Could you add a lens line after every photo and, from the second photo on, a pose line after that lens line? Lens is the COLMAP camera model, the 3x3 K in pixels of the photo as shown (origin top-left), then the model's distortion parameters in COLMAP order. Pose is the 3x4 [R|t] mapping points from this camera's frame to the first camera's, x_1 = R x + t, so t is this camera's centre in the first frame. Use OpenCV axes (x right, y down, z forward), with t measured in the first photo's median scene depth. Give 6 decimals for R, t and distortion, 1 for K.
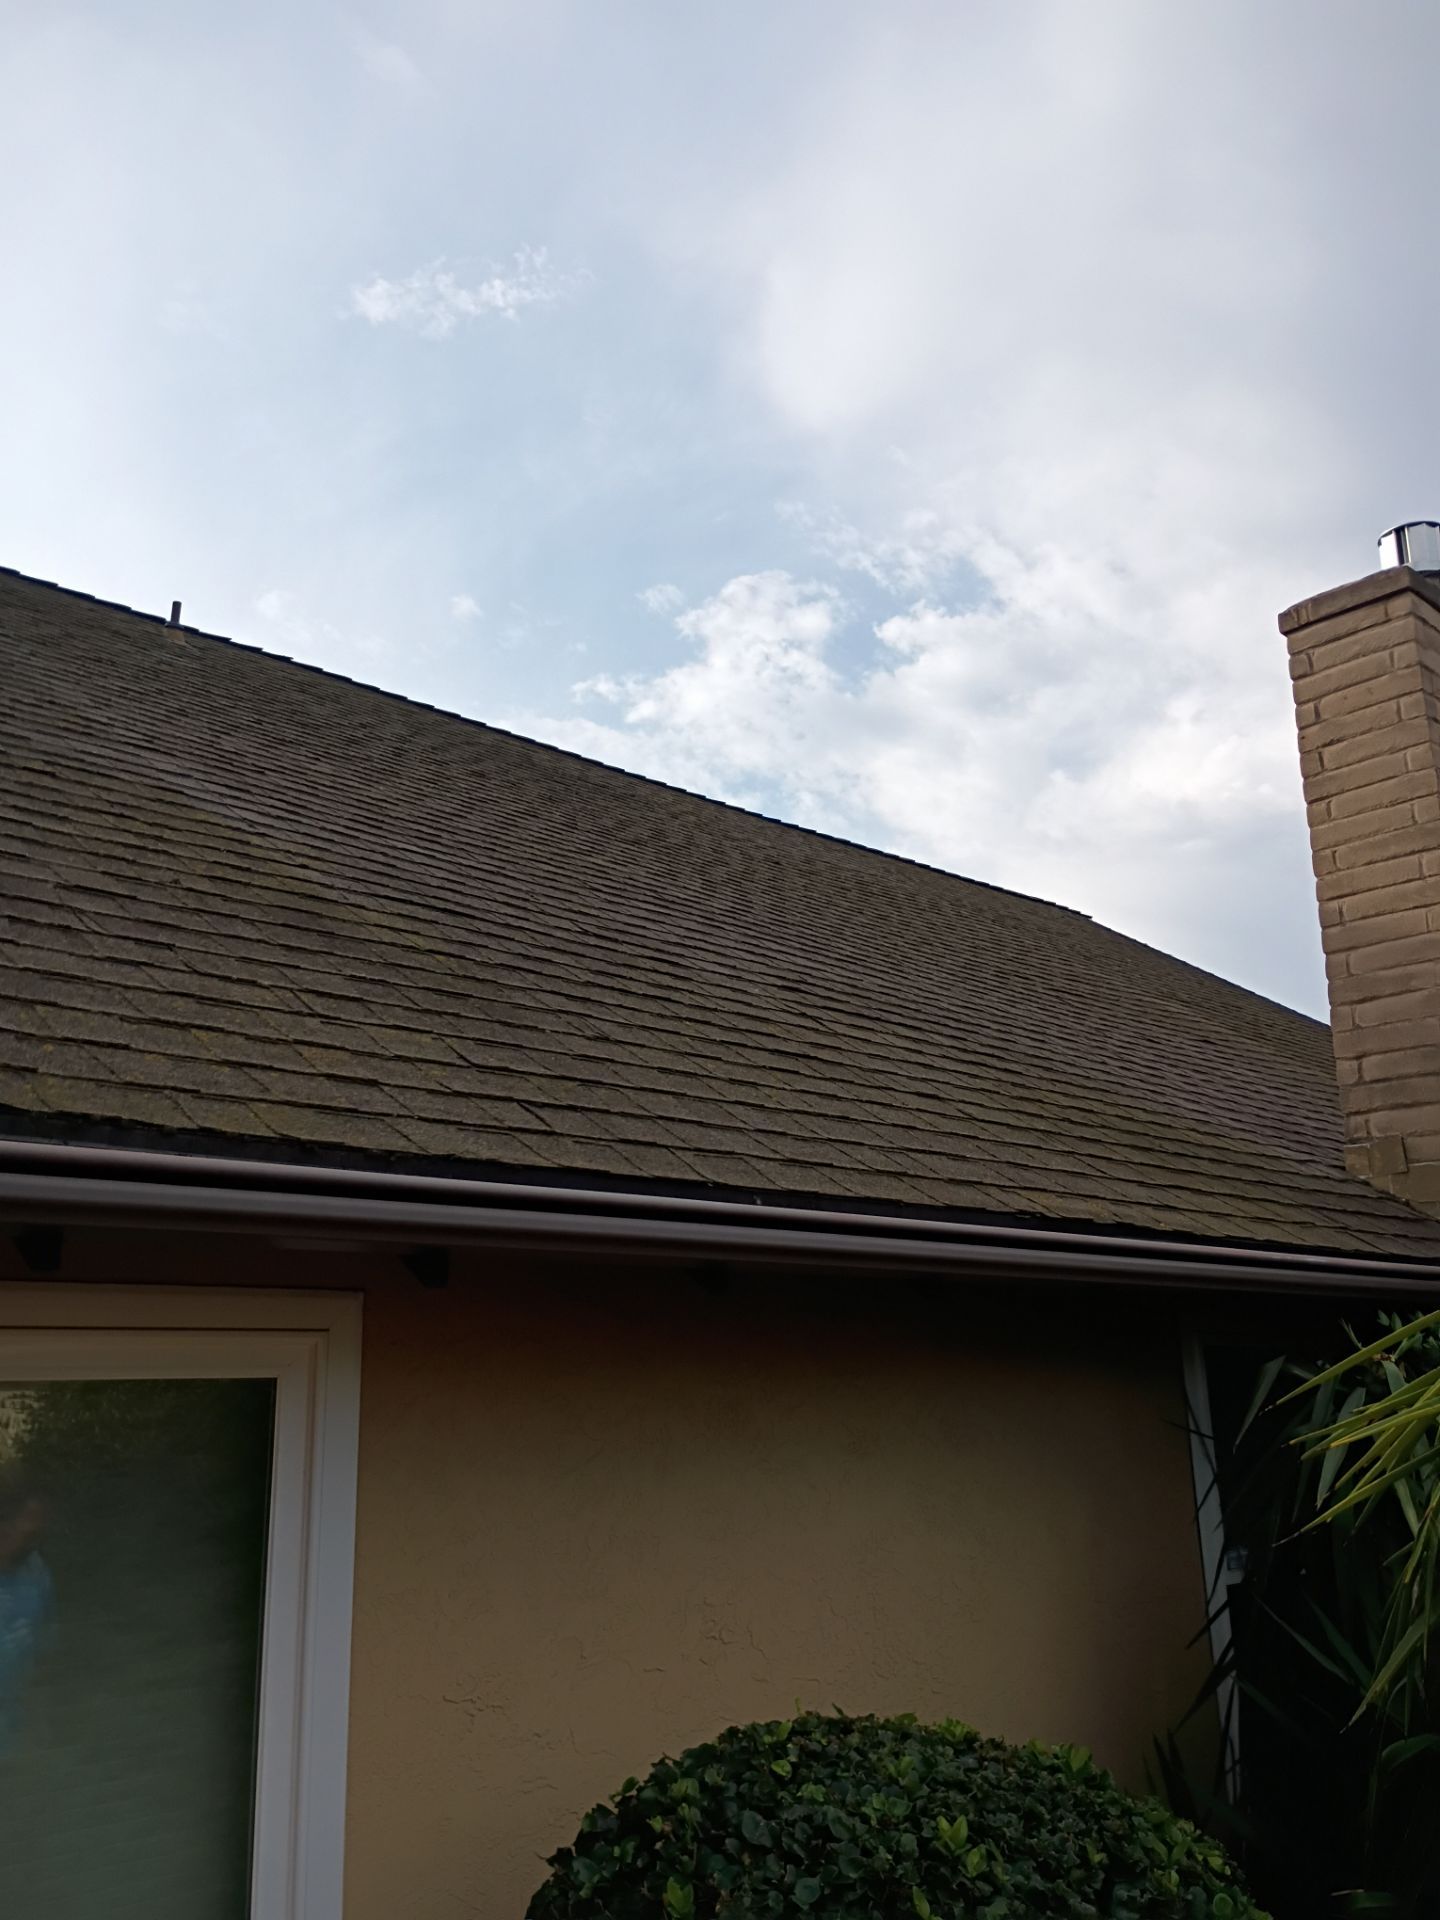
lens RADIAL K [[1623.2, 0, 705.1], [0, 1623.2, 965.0], [0, 0, 1]] dist [0.069314, -0.081024]
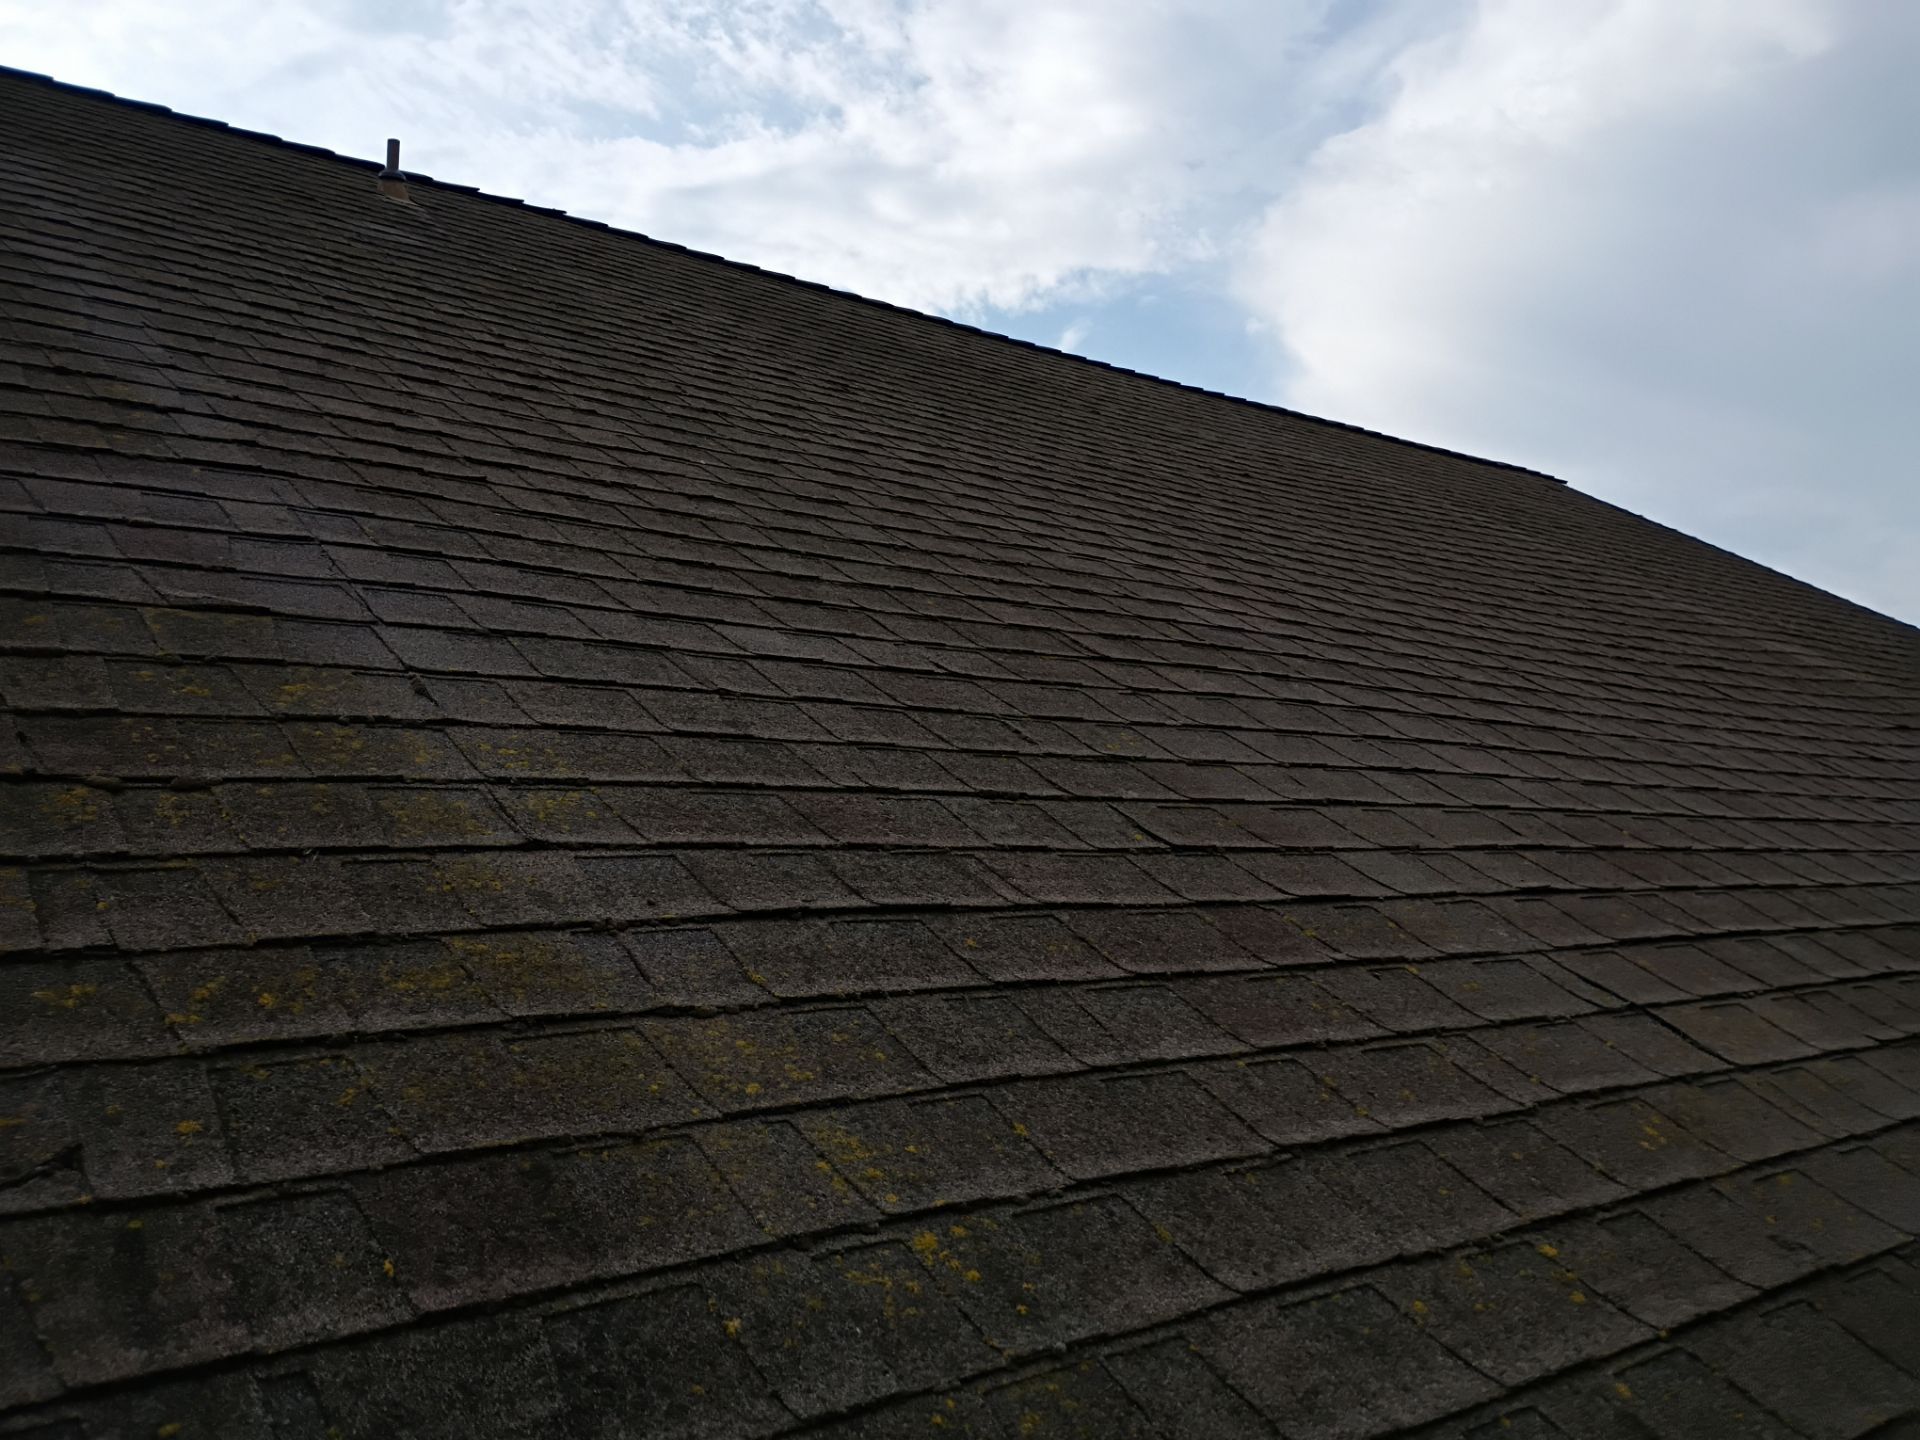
lens RADIAL K [[1623.2, 0, 941.1], [0, 1623.2, 737.7], [0, 0, 1]] dist [0.069314, -0.081024]
pose [[0.997894, -0.029777, -0.057633, -0.091444], [0.037993, 0.988382, 0.147168, -0.103614], [0.052581, -0.149047, 0.987431, 0.457195]]
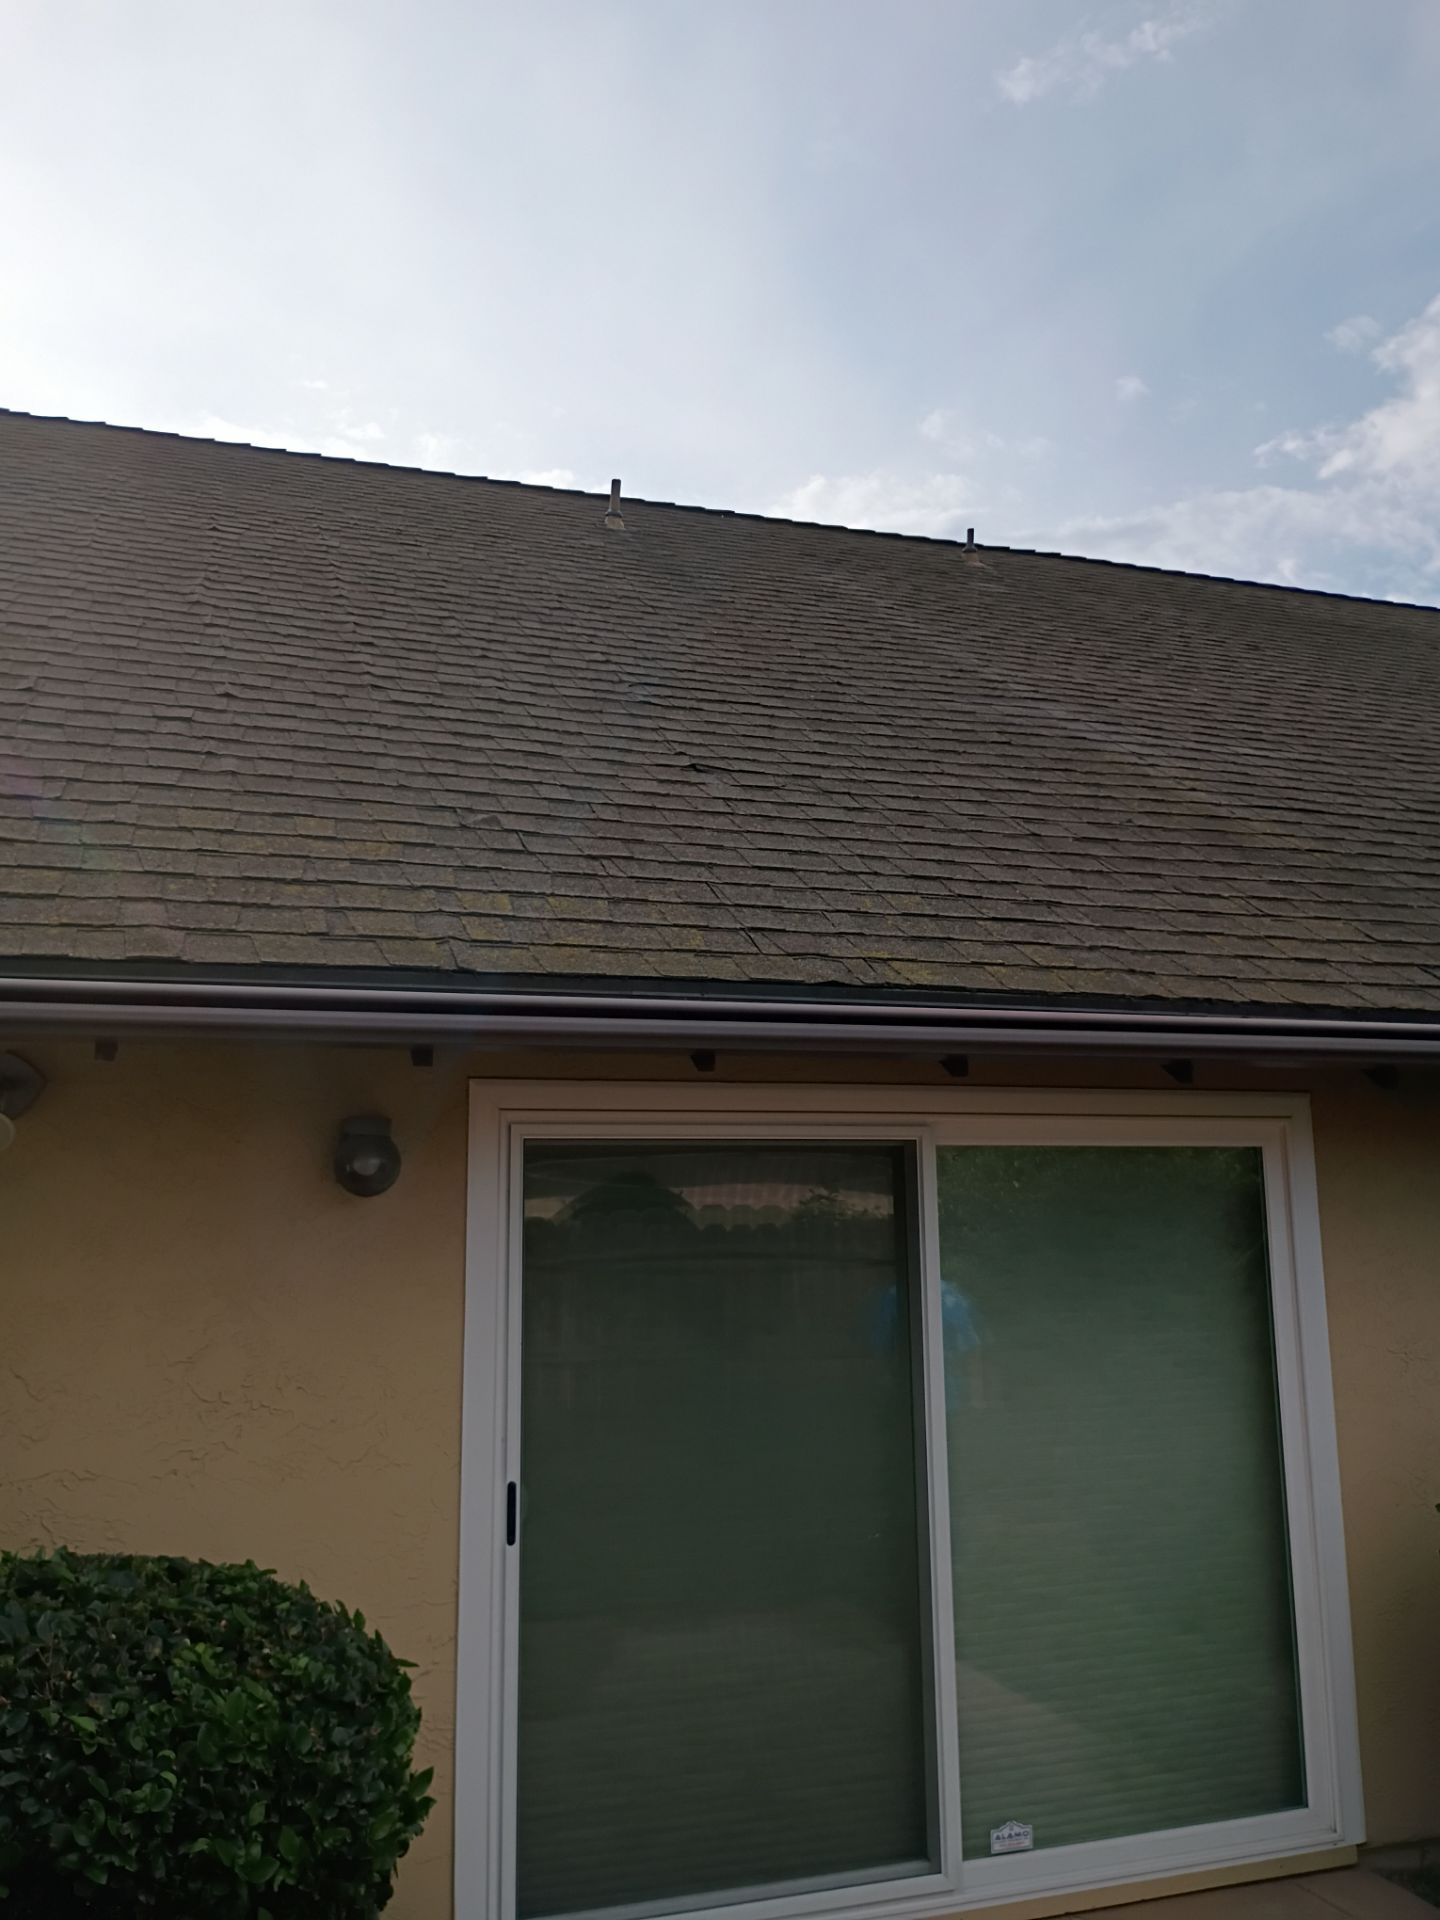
lens RADIAL K [[1623.2, 0, 728.2], [0, 1623.2, 967.6], [0, 0, 1]] dist [0.069314, -0.081024]
pose [[0.916174, -0.051403, -0.397470, -0.048699], [0.097369, 0.990575, 0.096332, -0.060337], [0.388773, -0.126958, 0.912545, -0.308155]]
